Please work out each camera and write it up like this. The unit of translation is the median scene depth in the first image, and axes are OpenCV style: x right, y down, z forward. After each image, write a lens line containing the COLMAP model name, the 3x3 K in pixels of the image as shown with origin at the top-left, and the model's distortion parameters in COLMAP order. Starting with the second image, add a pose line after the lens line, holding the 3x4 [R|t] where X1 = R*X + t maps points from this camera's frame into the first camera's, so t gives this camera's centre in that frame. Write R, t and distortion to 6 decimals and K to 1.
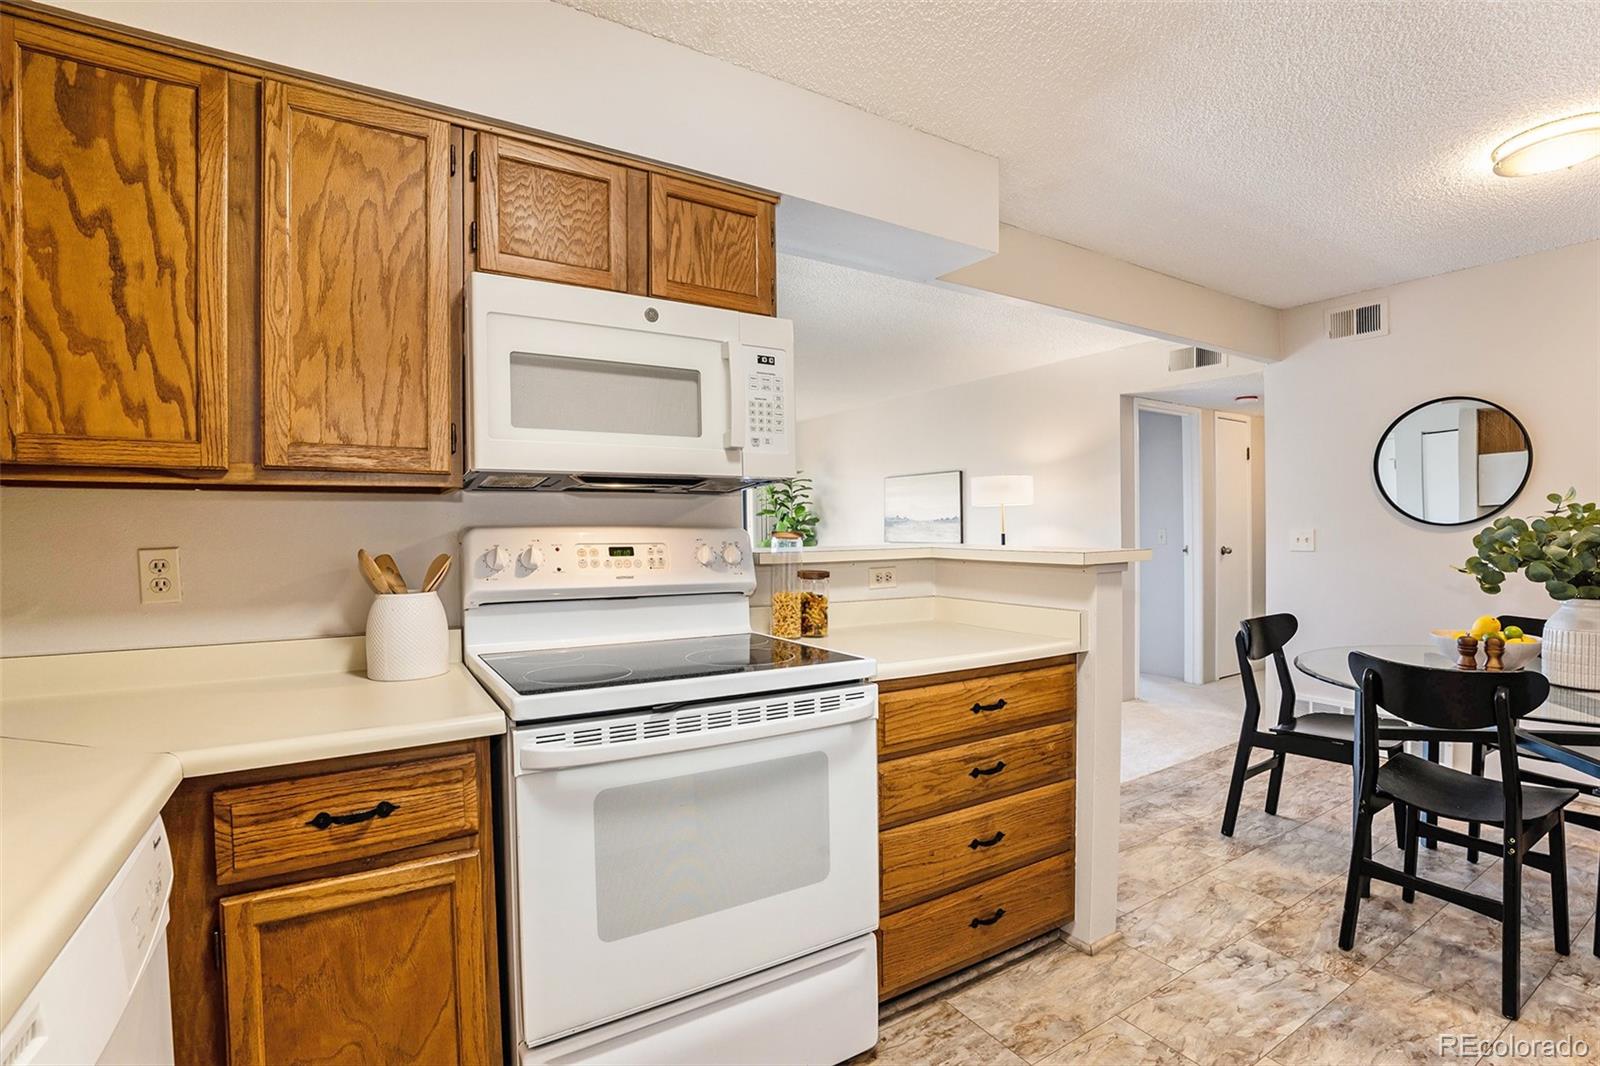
lens RADIAL K [[719.1, 0, 781.7], [0, 719.1, 531.4], [0, 0, 1]] dist [-0.035911, 0.000135]
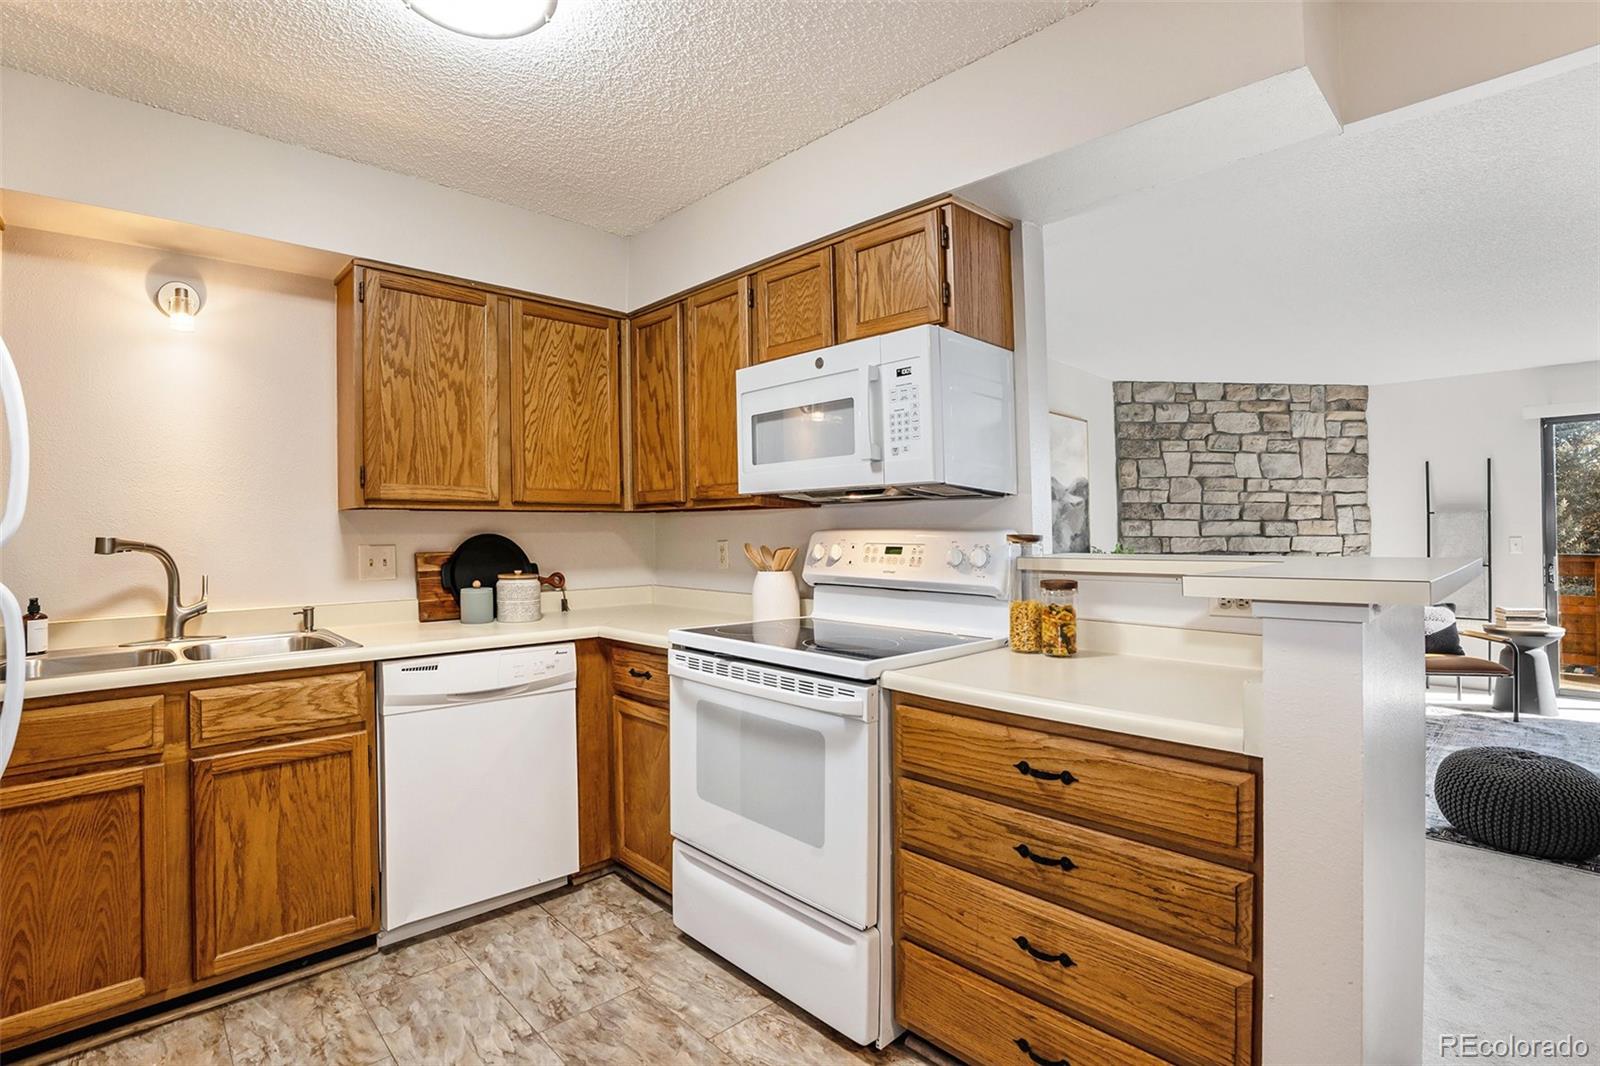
lens RADIAL K [[735.6, 0, 813.9], [0, 735.6, 538.7], [0, 0, 1]] dist [-0.027089, 0.000532]
pose [[0.268638, 0.014025, -0.963139, 0.989466], [-0.000624, 0.999896, 0.014386, -0.009671], [0.963241, -0.003263, 0.268619, 0.587581]]
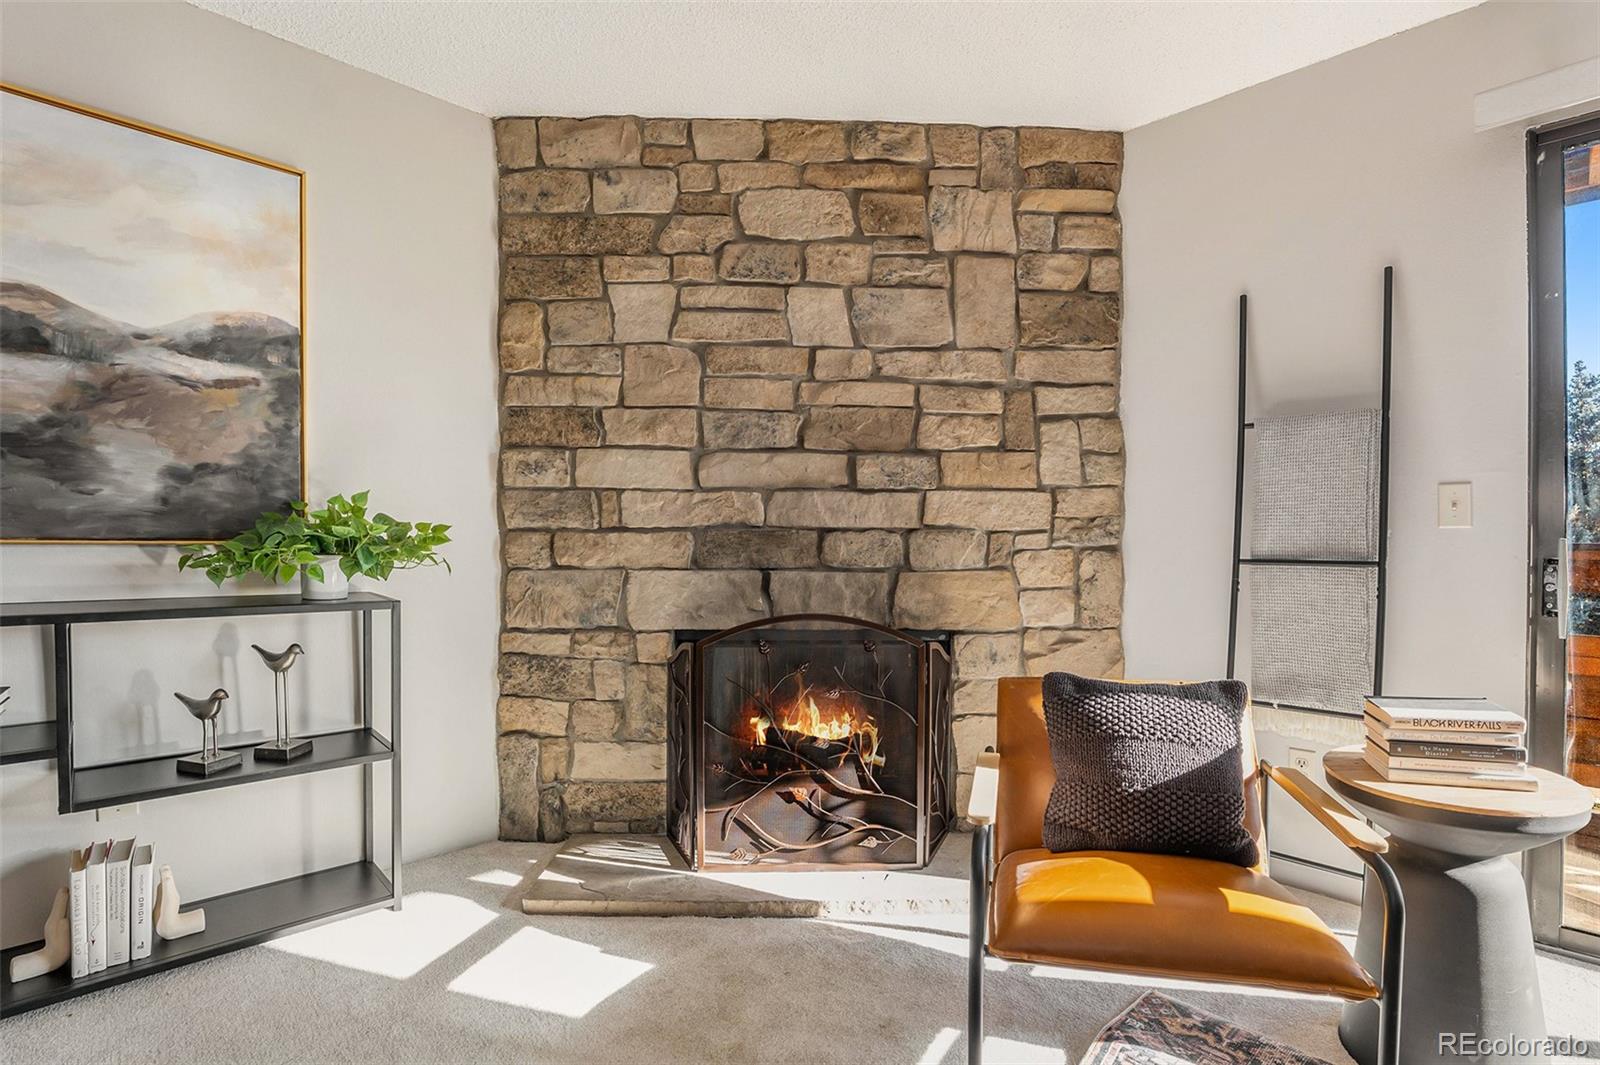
lens RADIAL K [[793.8, 0, 725.9], [0, 793.8, 536.3], [0, 0, 1]] dist [-0.060373, -0.000253]
pose [[0.203887, 0.006547, -0.978973, -0.309176], [-0.010041, 0.999939, 0.004597, 0.114761], [0.978943, 0.008892, 0.203940, 2.995016]]
